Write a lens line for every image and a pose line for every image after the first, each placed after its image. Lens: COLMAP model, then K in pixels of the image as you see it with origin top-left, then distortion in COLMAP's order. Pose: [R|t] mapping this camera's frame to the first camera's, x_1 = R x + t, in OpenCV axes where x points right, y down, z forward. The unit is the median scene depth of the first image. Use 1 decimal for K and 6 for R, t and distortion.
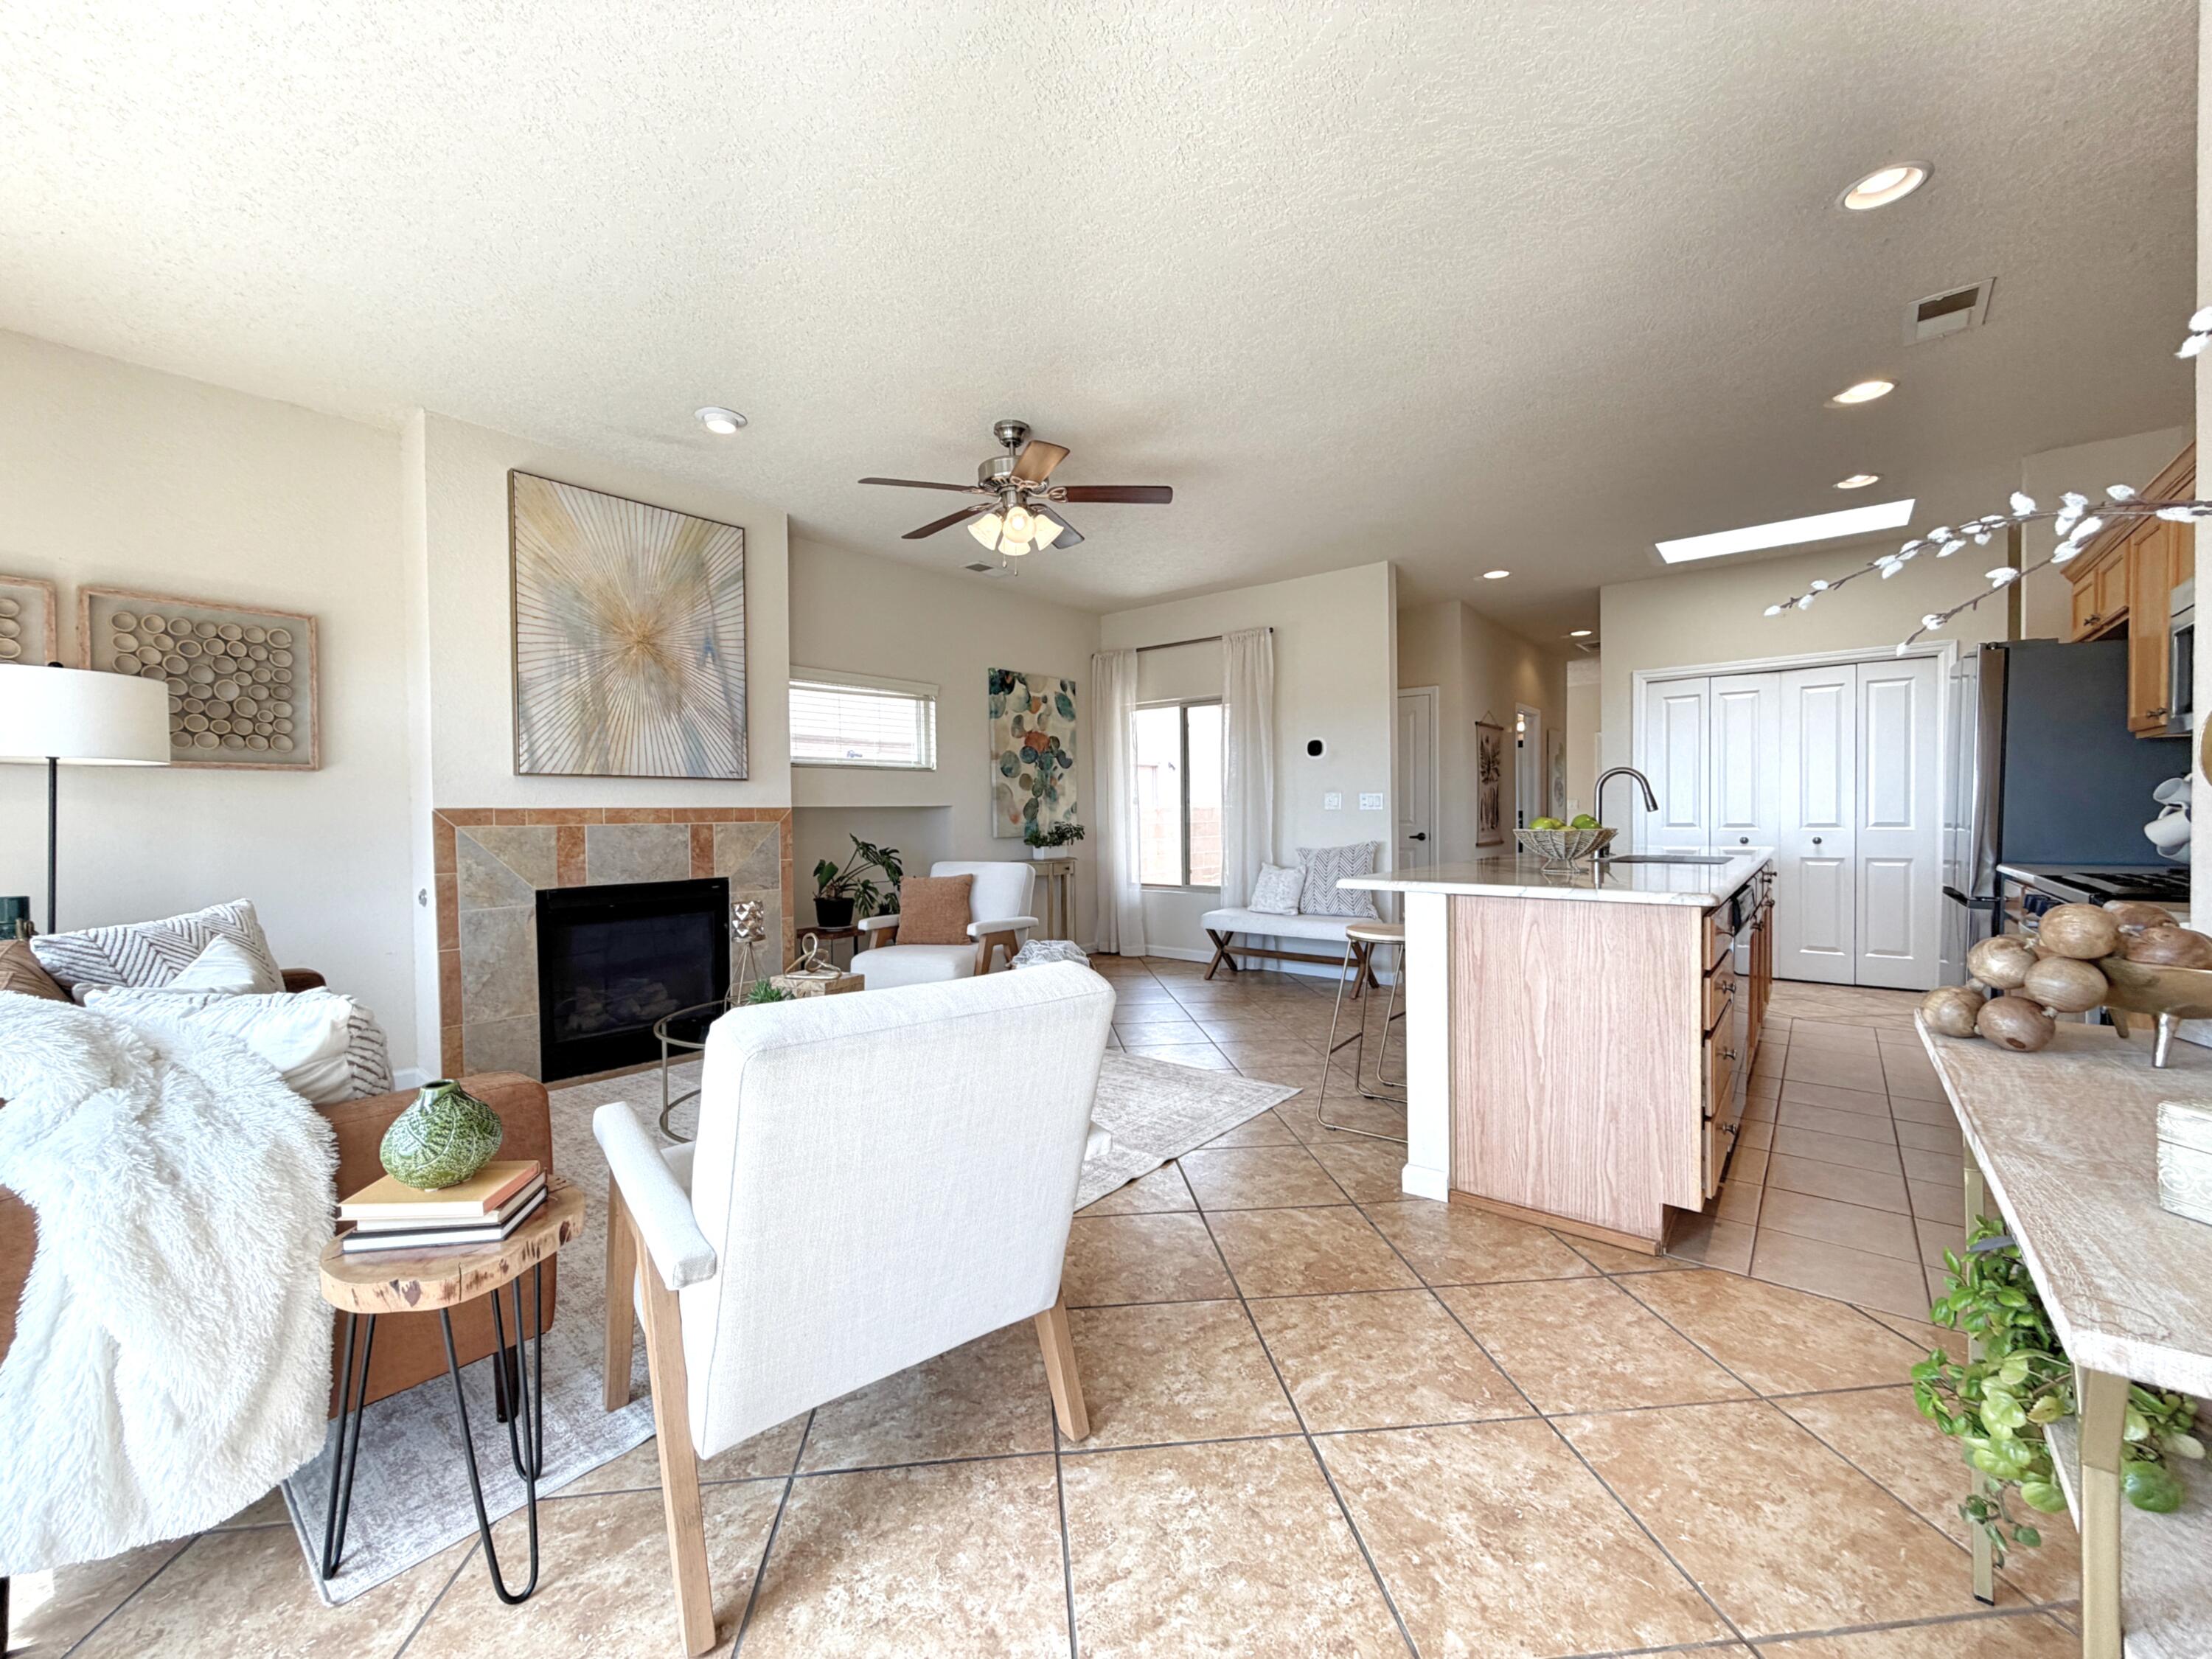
lens RADIAL K [[882.5, 0, 1101.0], [0, 882.5, 825.8], [0, 0, 1]] dist [0.002727, -0.000107]
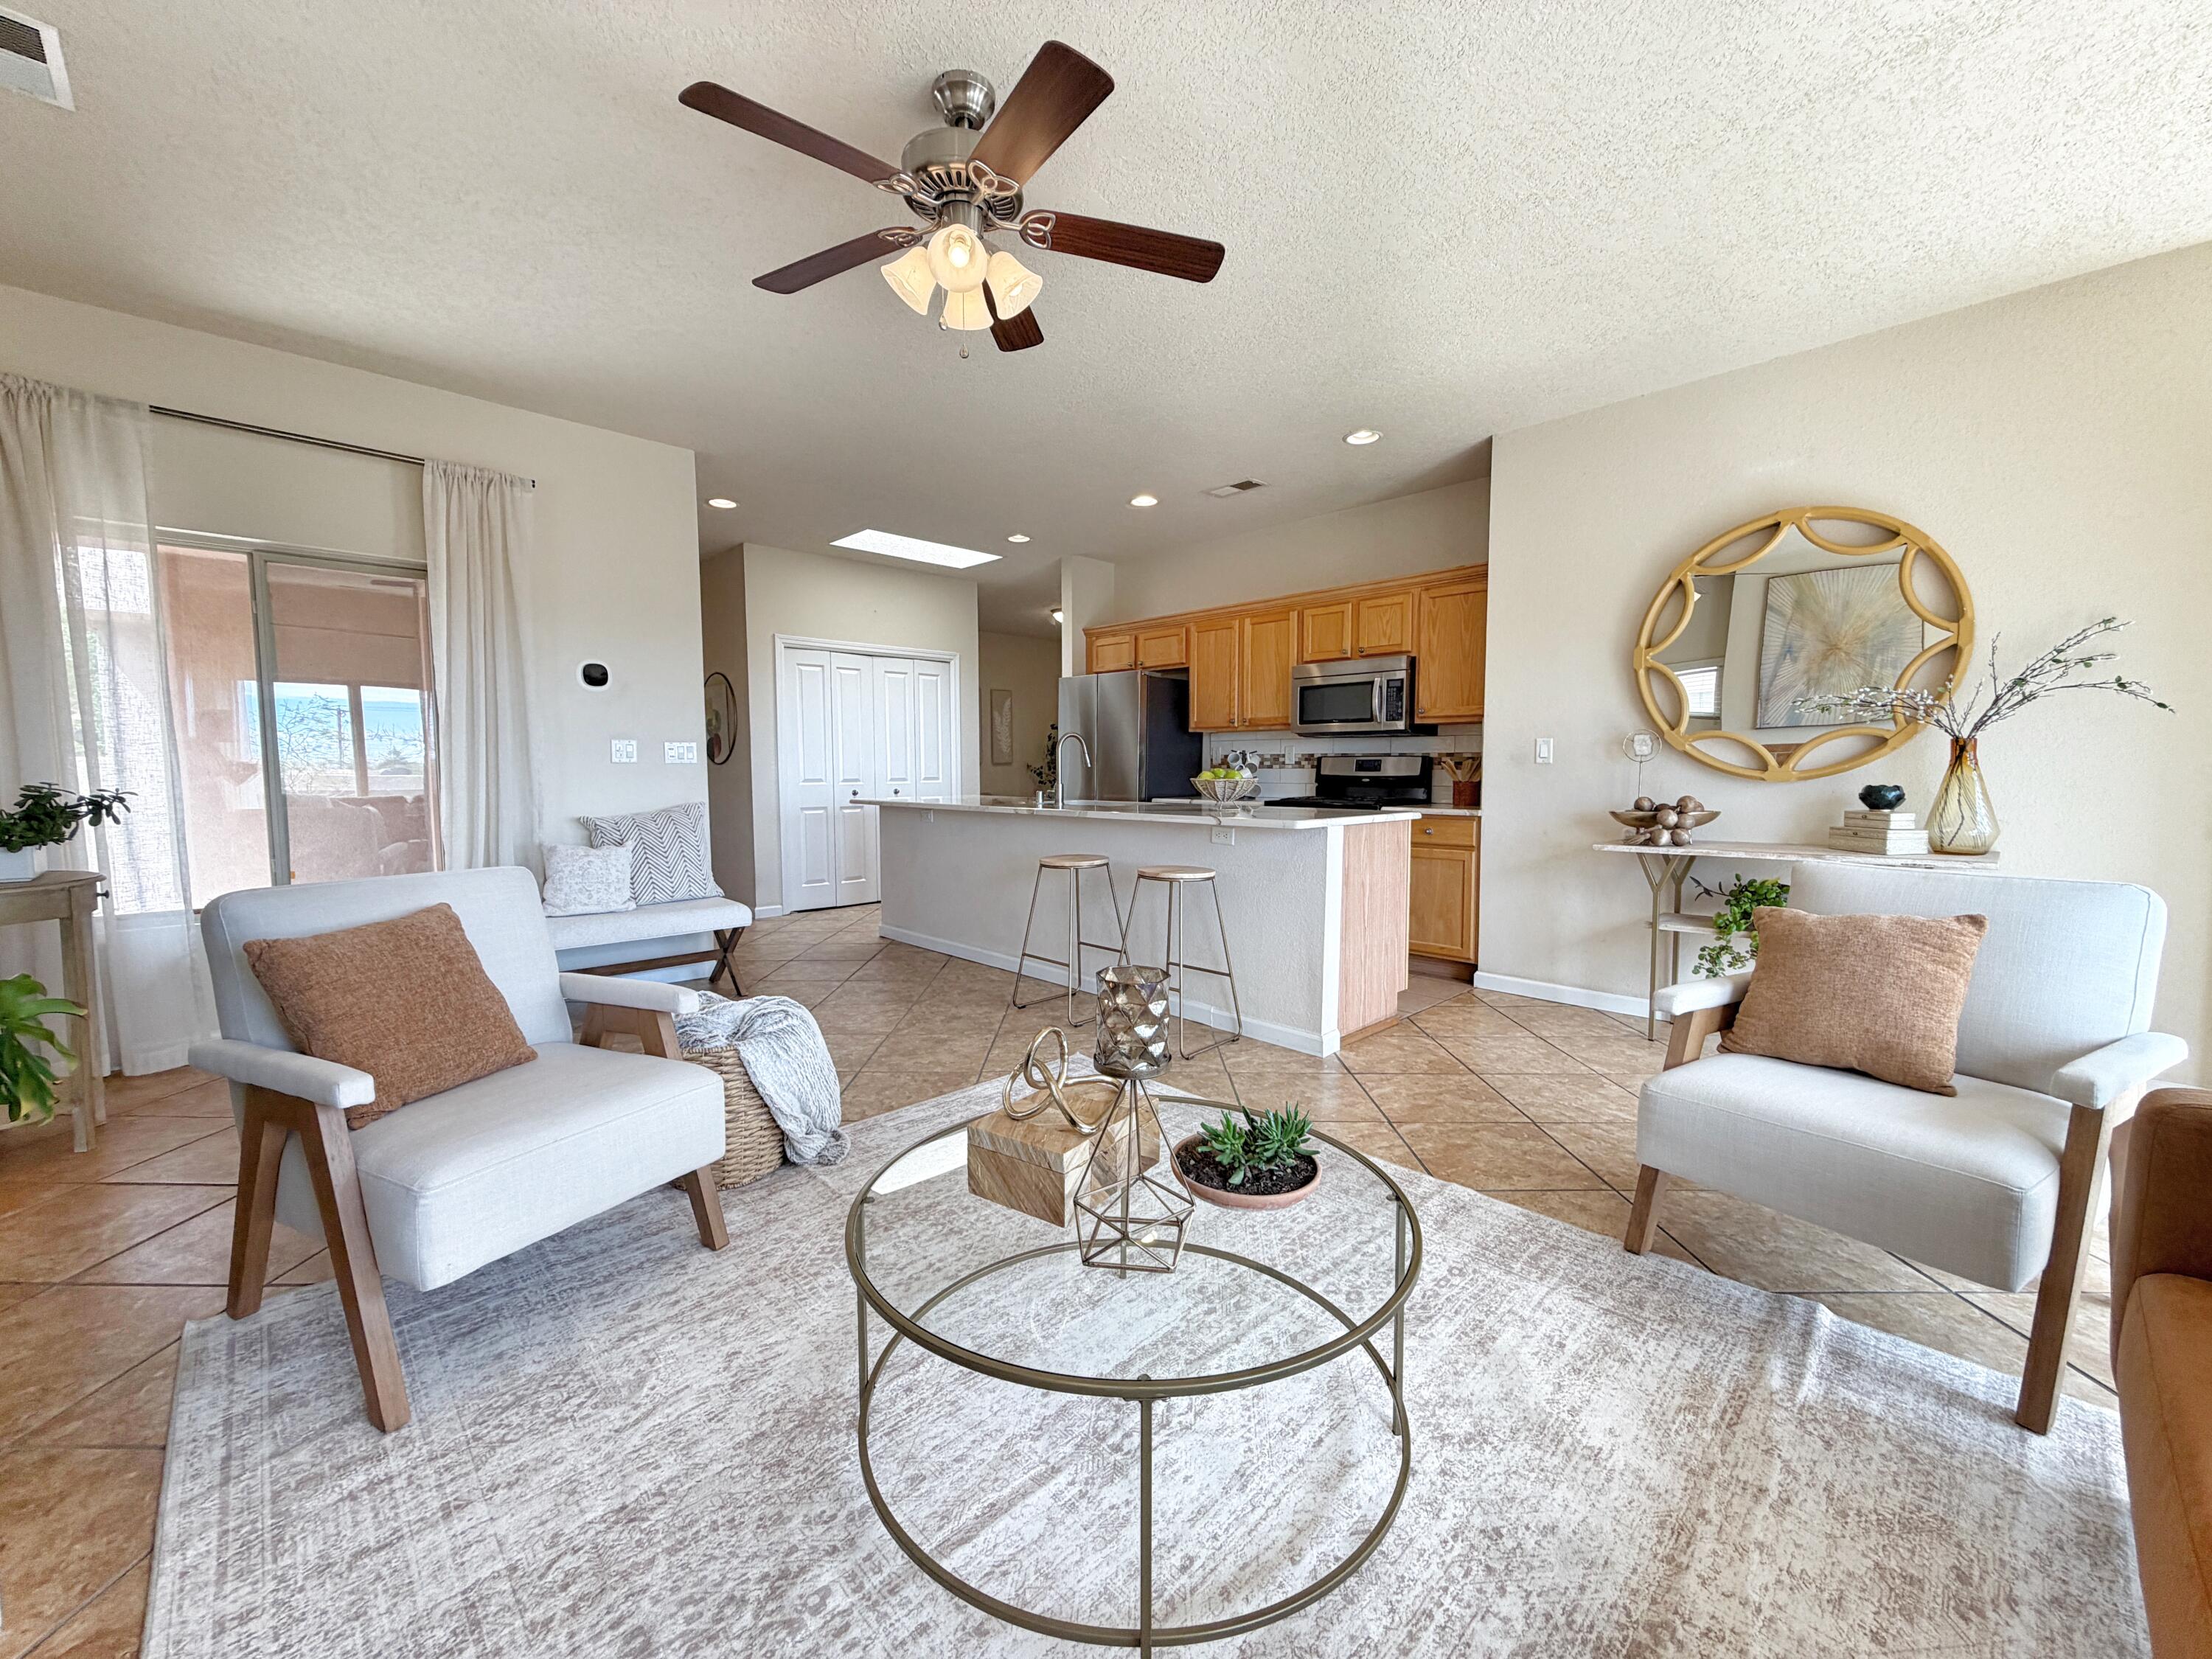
lens RADIAL K [[882.5, 0, 1101.5], [0, 882.5, 834.1], [0, 0, 1]] dist [0.002727, -0.000107]
pose [[0.116301, -0.066582, 0.990980, -0.458759], [0.015617, 0.997750, 0.065204, -0.000852], [-0.993091, 0.007893, 0.117079, 0.560794]]
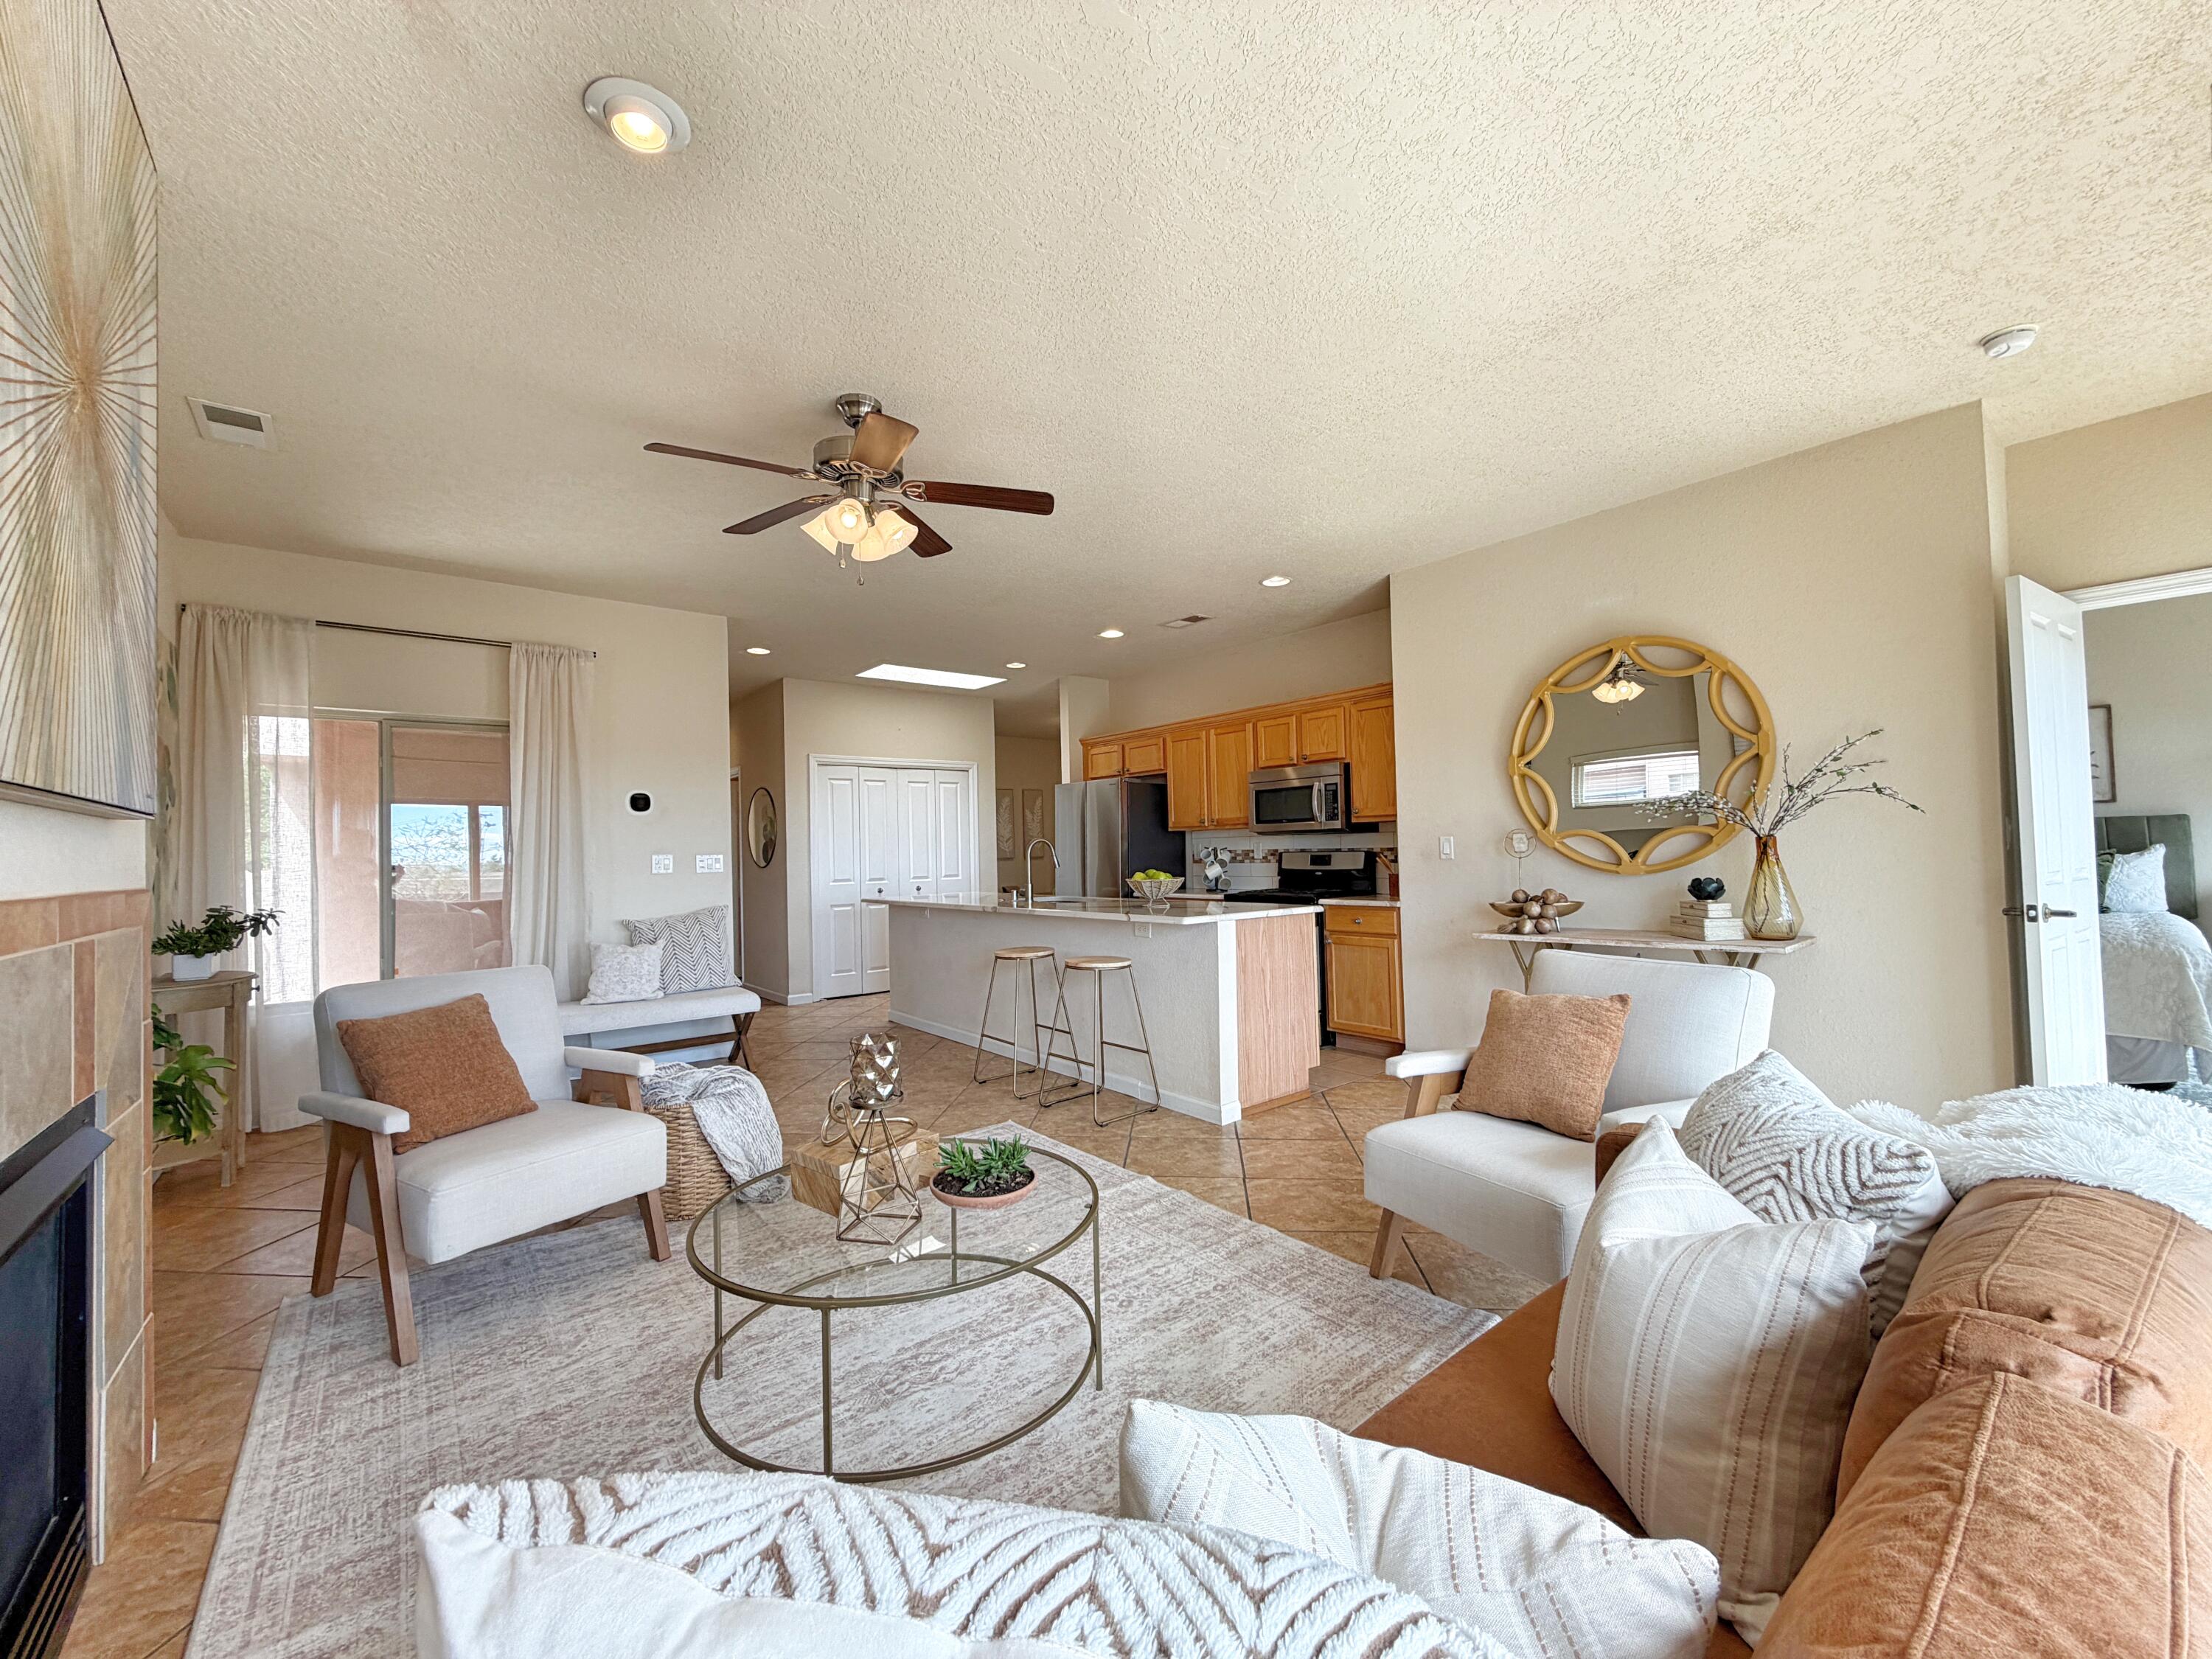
lens RADIAL K [[882.5, 0, 1100.8], [0, 882.5, 835.5], [0, 0, 1]] dist [0.002727, -0.000107]
pose [[0.206207, 0.023170, 0.978234, -0.551013], [0.035953, 0.998865, -0.031238, -0.014183], [-0.977848, 0.041612, 0.205140, 0.420789]]
